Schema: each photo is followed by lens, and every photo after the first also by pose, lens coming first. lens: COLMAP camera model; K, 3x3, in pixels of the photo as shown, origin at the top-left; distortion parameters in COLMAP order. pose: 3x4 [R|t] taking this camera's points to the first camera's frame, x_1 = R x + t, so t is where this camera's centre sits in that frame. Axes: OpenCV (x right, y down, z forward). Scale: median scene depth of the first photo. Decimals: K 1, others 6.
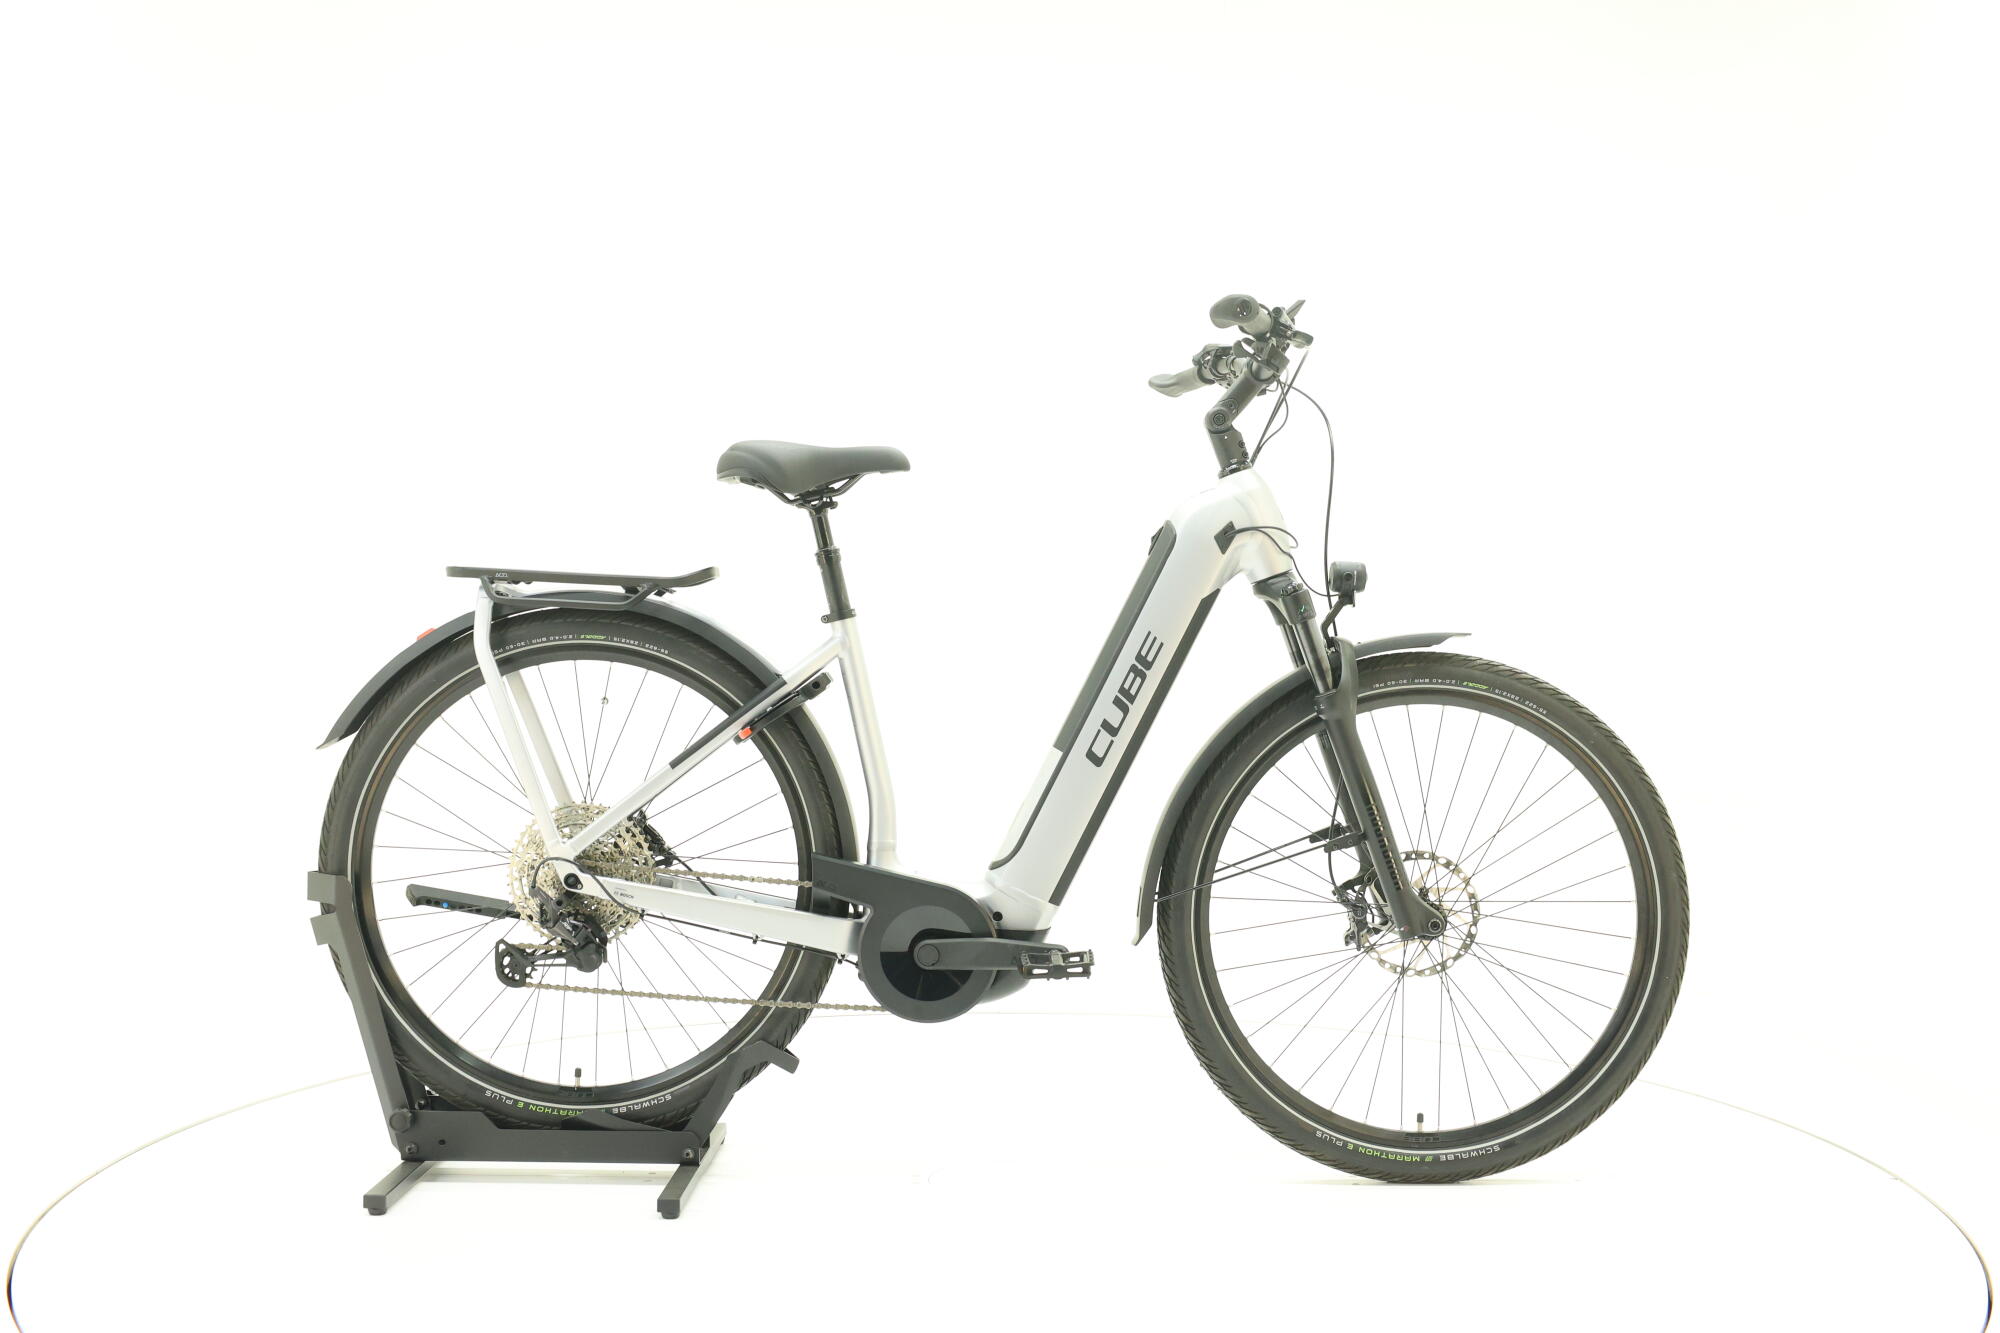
lens RADIAL K [[2172.6, 0, 994.2], [0, 2172.6, 622.5], [0, 0, 1]] dist [0.011915, 0.006574]
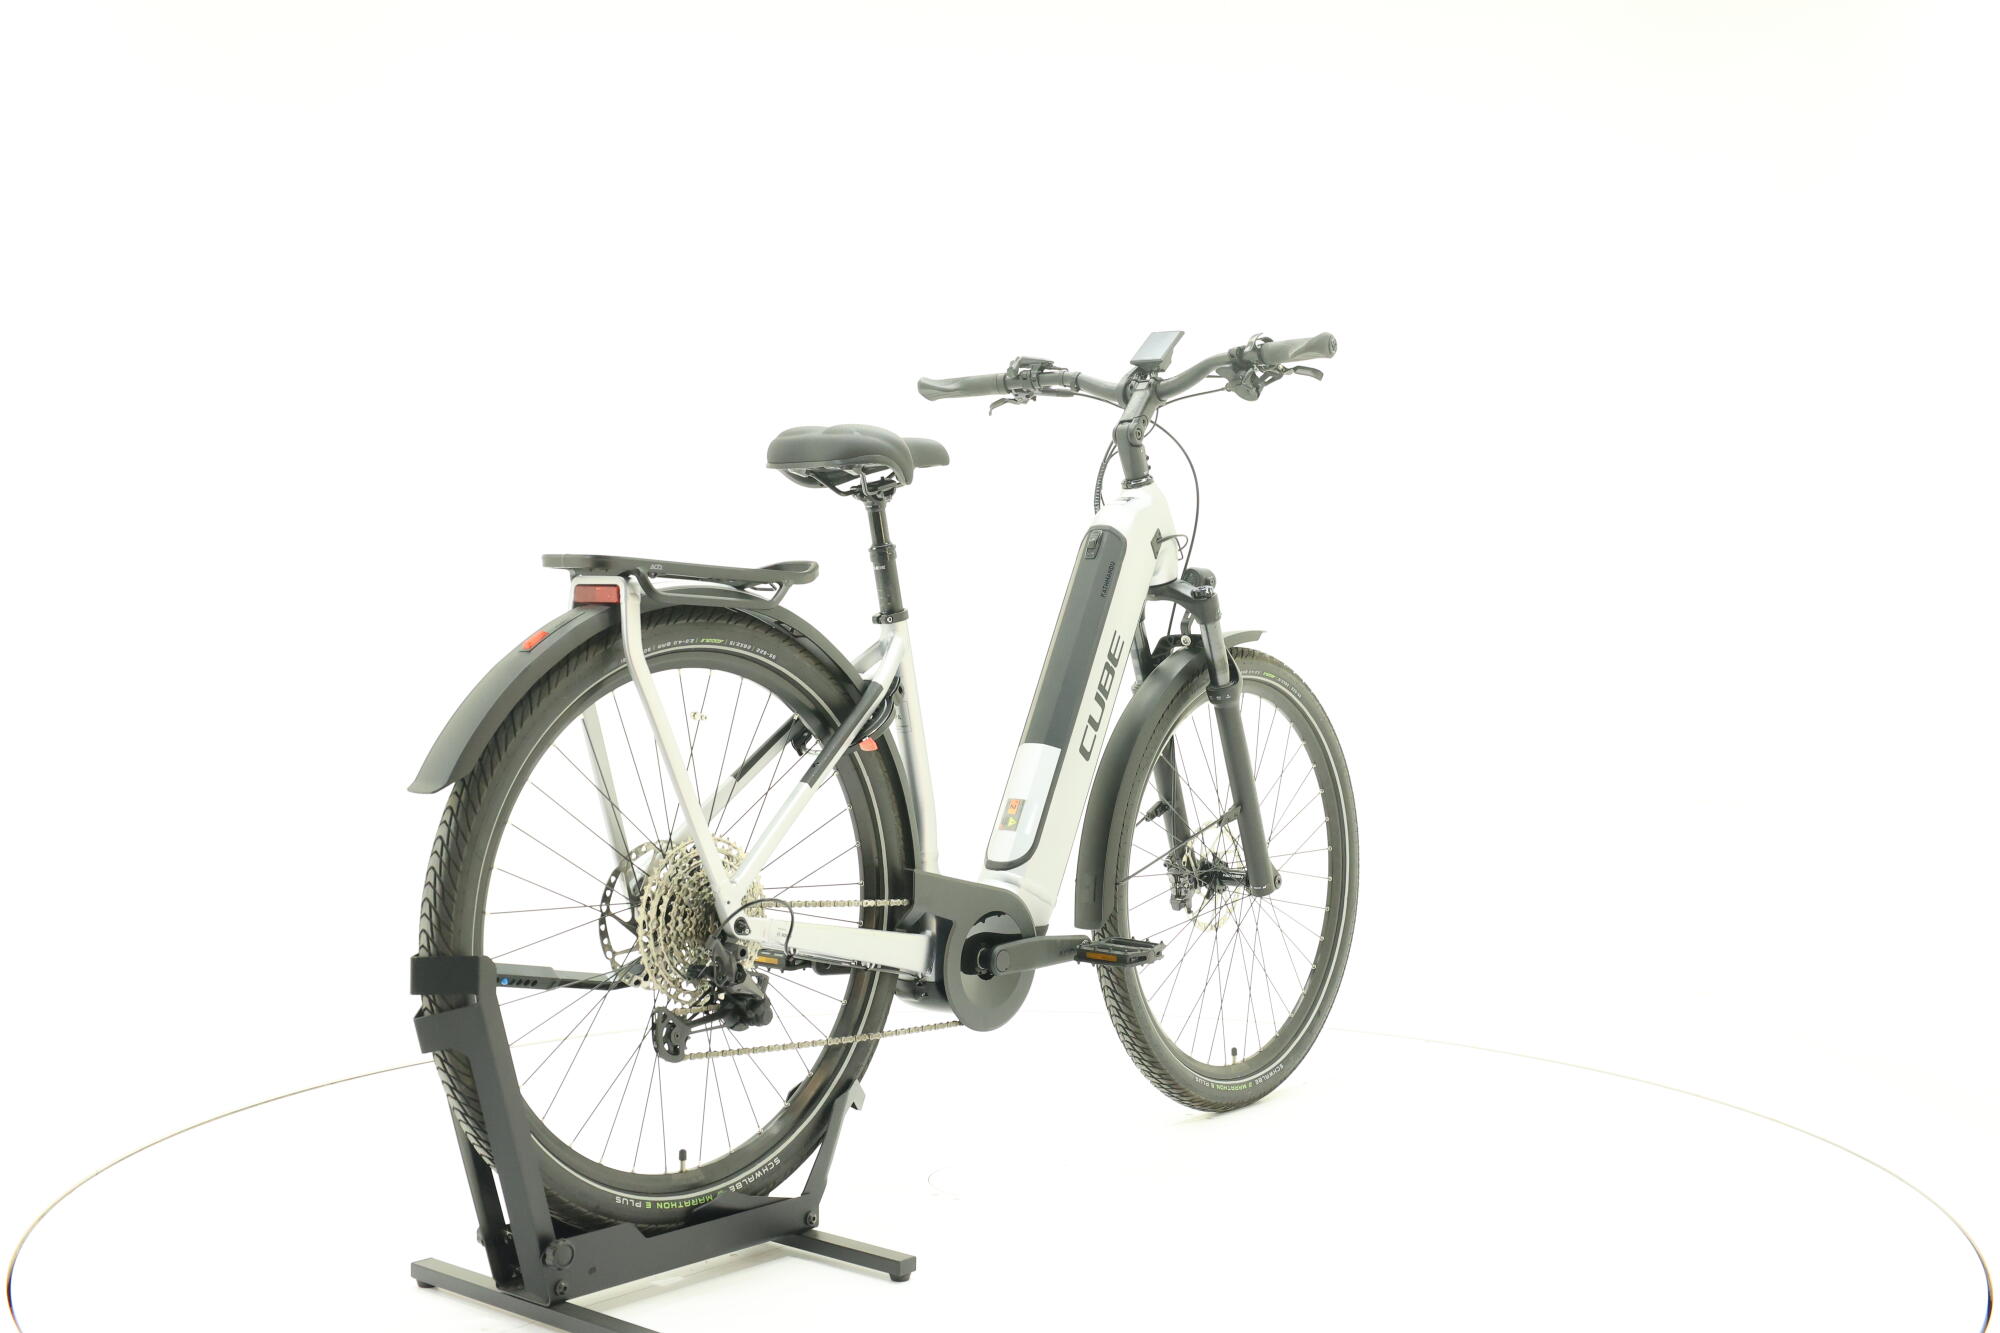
lens RADIAL K [[2172.6, 0, 994.2], [0, 2172.6, 622.5], [0, 0, 1]] dist [0.011915, 0.006574]
pose [[0.636318, -0.002617, 0.771422, -0.770650], [0.006257, 0.999979, -0.001769, 0.001780], [-0.771401, 0.005953, 0.636321, 0.368602]]
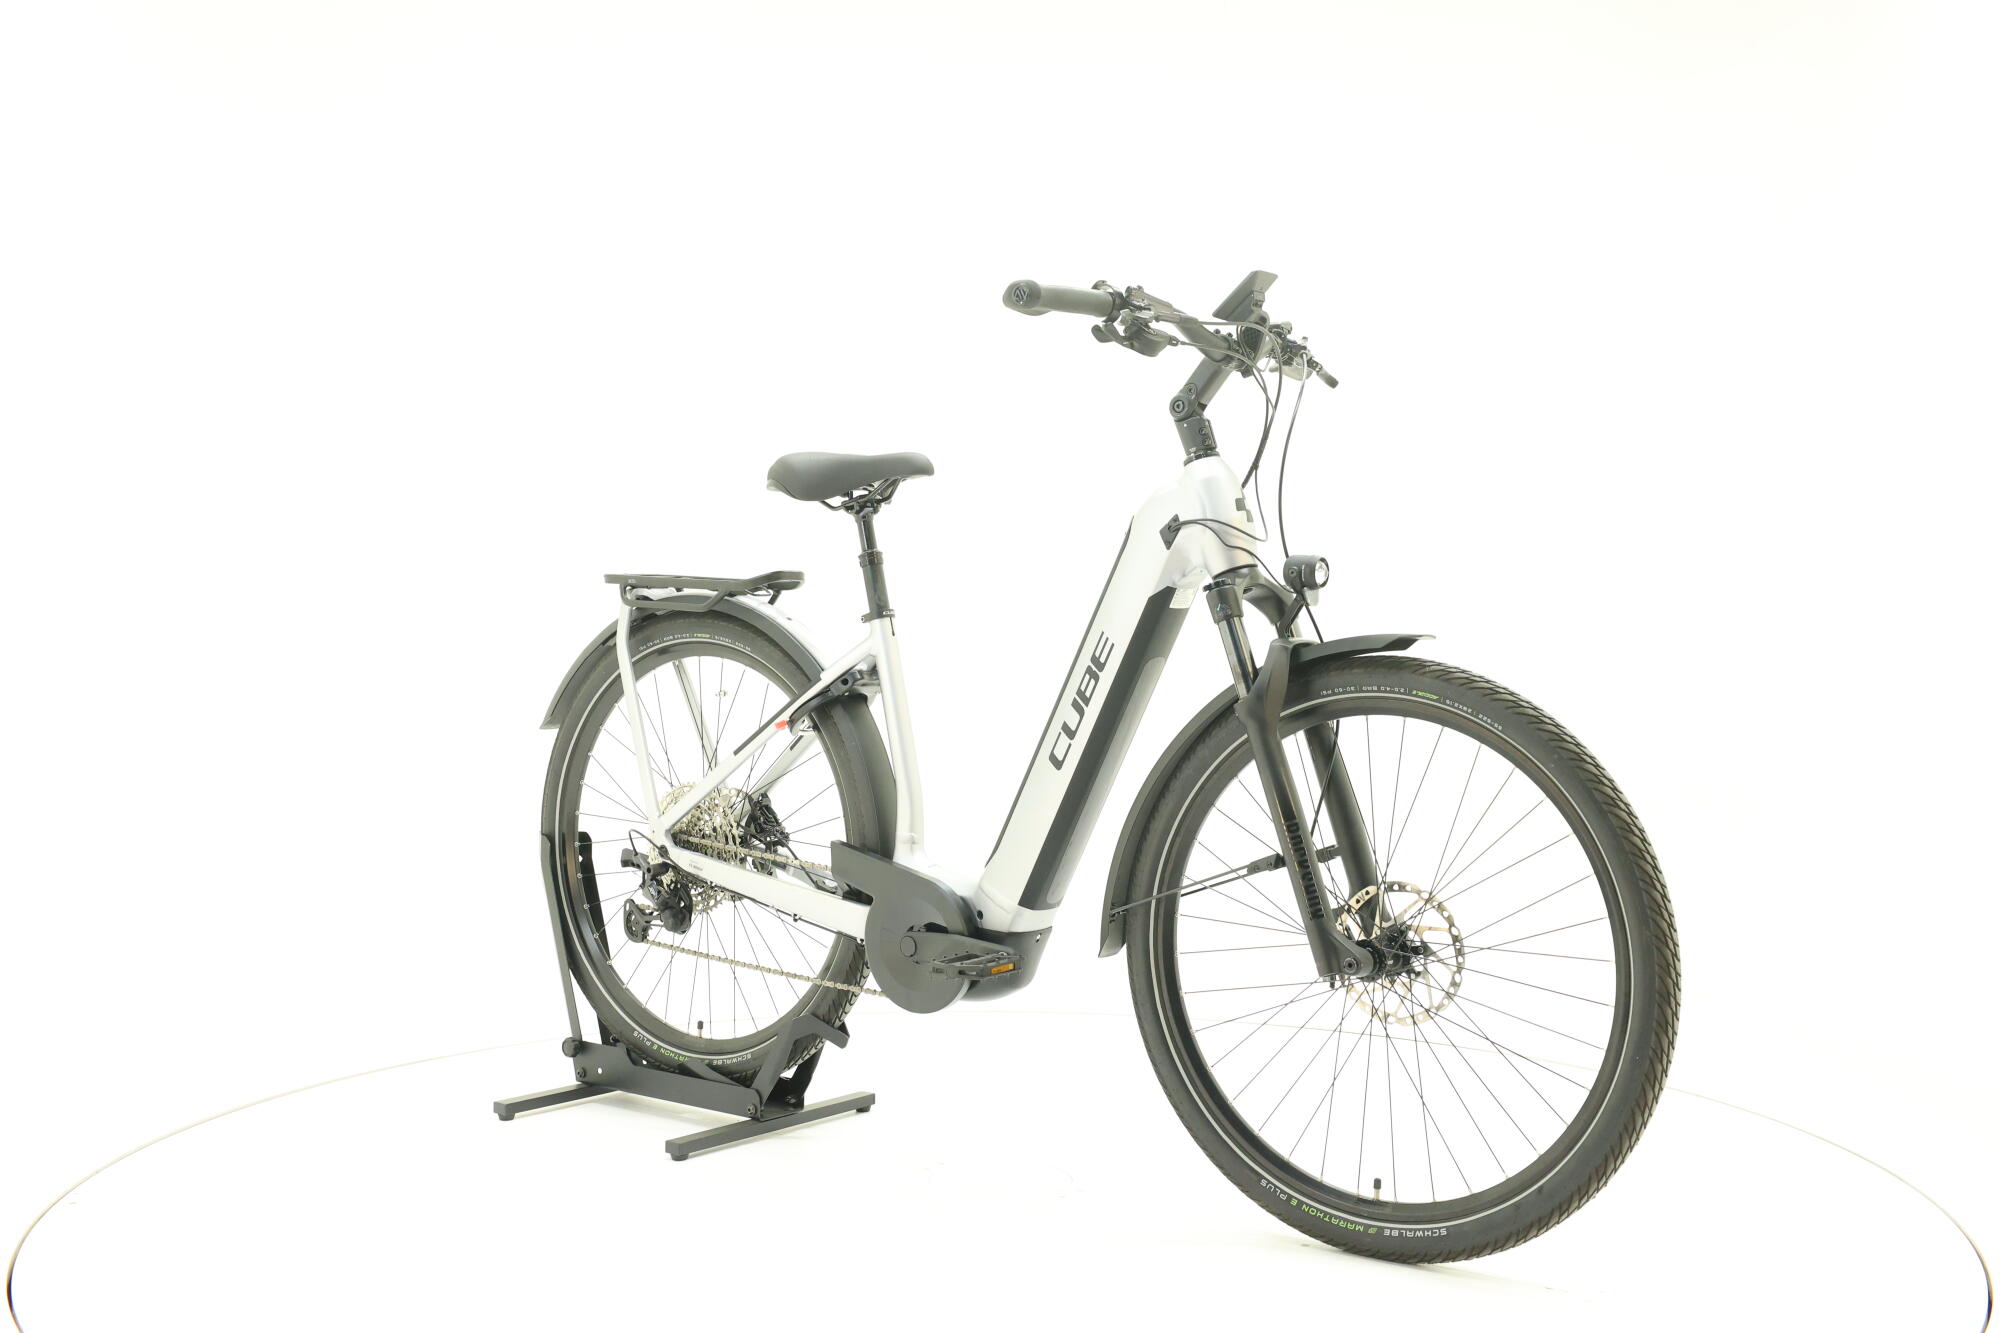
lens RADIAL K [[2172.6, 0, 994.2], [0, 2172.6, 622.5], [0, 0, 1]] dist [0.011915, 0.006574]
pose [[0.792396, -0.000353, -0.610007, 0.611595], [0.000236, 1.000000, -0.000273, 0.000347], [0.610007, 0.000072, 0.792396, 0.206905]]
